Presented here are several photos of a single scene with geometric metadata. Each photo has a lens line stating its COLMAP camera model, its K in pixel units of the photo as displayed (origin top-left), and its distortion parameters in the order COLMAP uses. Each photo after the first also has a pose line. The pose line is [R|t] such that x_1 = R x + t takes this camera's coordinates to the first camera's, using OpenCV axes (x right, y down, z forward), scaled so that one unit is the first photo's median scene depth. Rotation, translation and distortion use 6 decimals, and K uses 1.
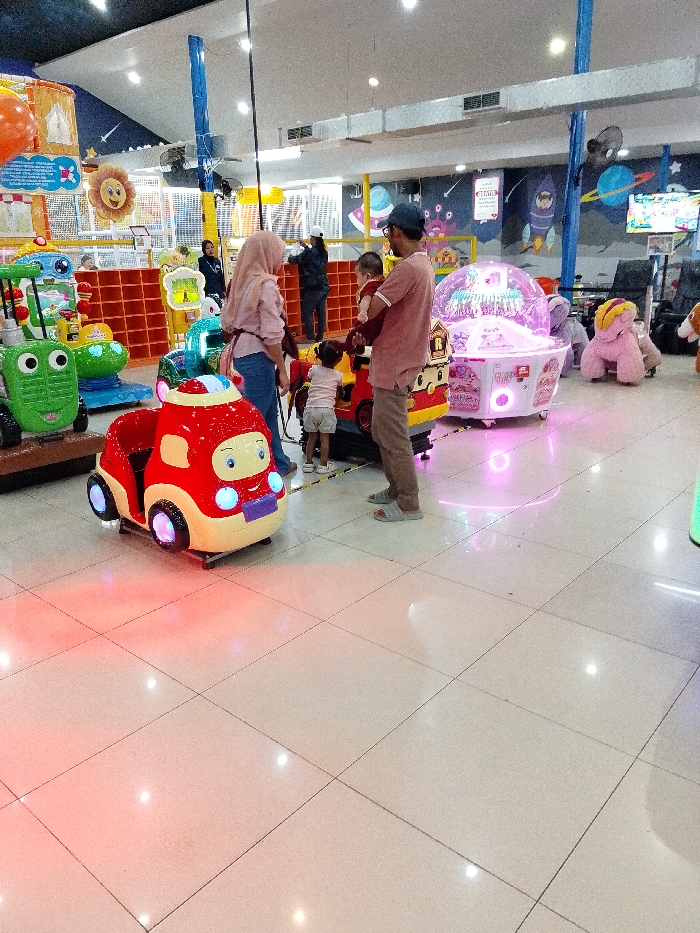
lens RADIAL K [[719.8, 0, 350.0], [0, 719.8, 466.5], [0, 0, 1]] dist [0.070408, -0.110013]
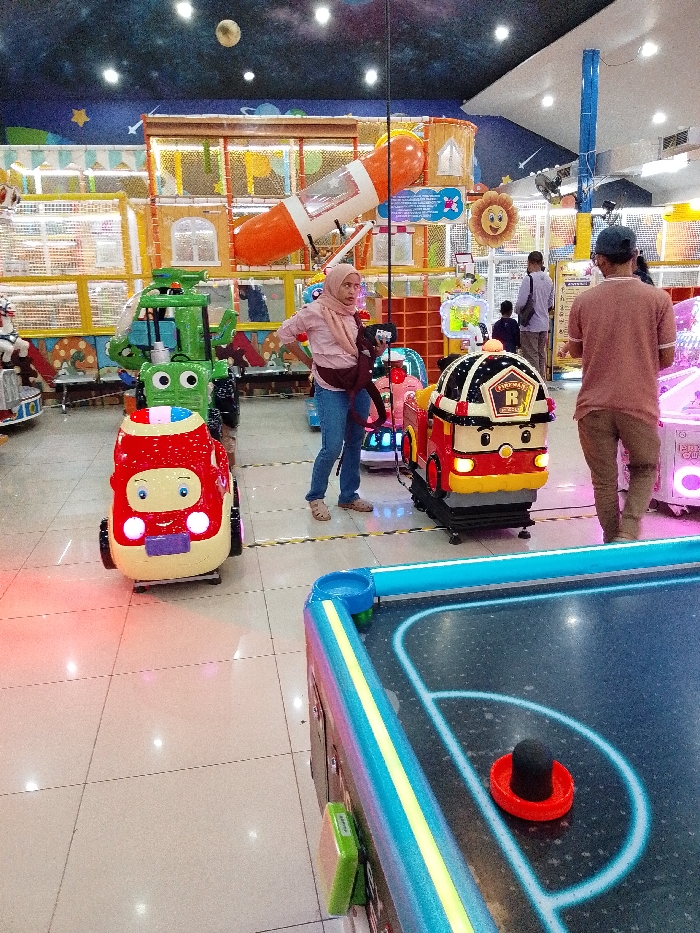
lens RADIAL K [[719.8, 0, 350.0], [0, 719.8, 466.5], [0, 0, 1]] dist [0.070408, -0.110013]
pose [[0.785761, 0.154976, -0.598800, 0.265314], [-0.170999, 0.984799, 0.030489, -0.049705], [0.594423, 0.078437, 0.800318, 0.145057]]
